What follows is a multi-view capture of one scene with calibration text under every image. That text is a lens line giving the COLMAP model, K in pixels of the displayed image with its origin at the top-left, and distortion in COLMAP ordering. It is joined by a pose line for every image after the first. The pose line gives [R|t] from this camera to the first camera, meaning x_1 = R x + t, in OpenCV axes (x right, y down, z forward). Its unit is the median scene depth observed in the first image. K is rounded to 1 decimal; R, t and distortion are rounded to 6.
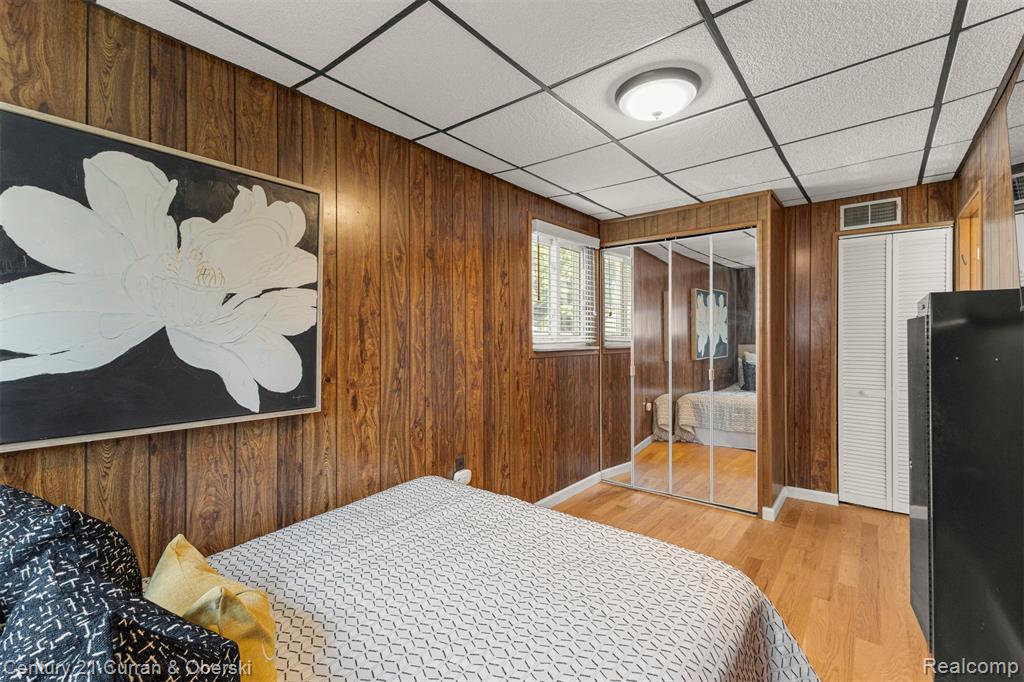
lens RADIAL K [[455.1, 0, 464.6], [0, 455.1, 344.3], [0, 0, 1]] dist [0.002177, -0.000045]
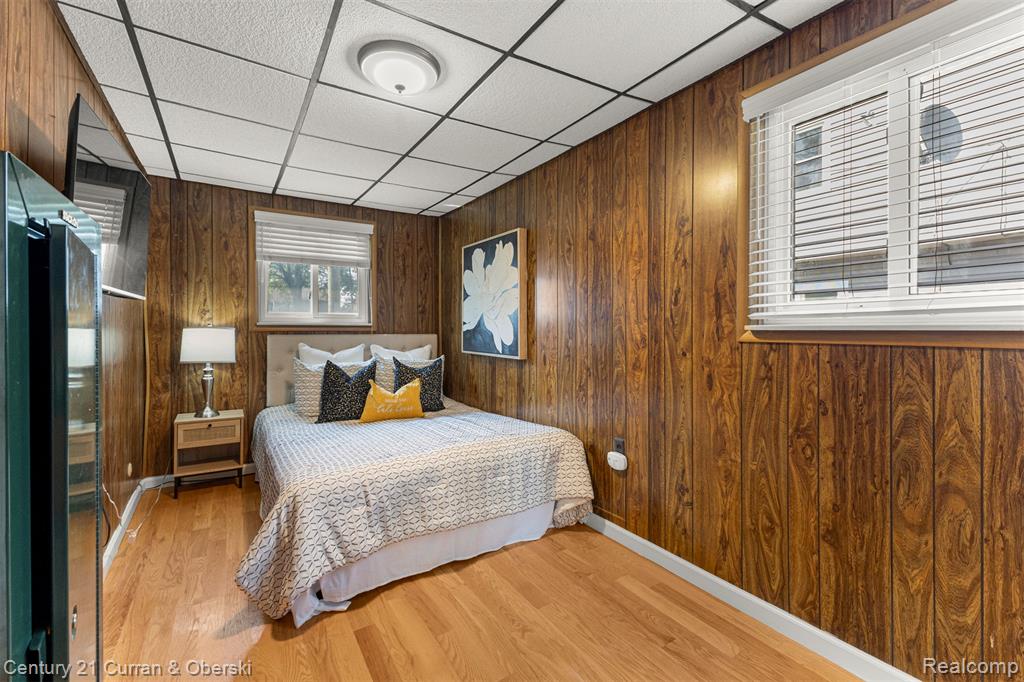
lens RADIAL K [[445.4, 0, 514.8], [0, 445.4, 335.7], [0, 0, 1]] dist [0.013075, -0.000279]
pose [[-0.270027, 0.024215, -0.962548, 0.857566], [-0.006110, 0.999620, 0.026862, 0.010042], [0.962833, 0.013134, -0.269777, 0.955110]]
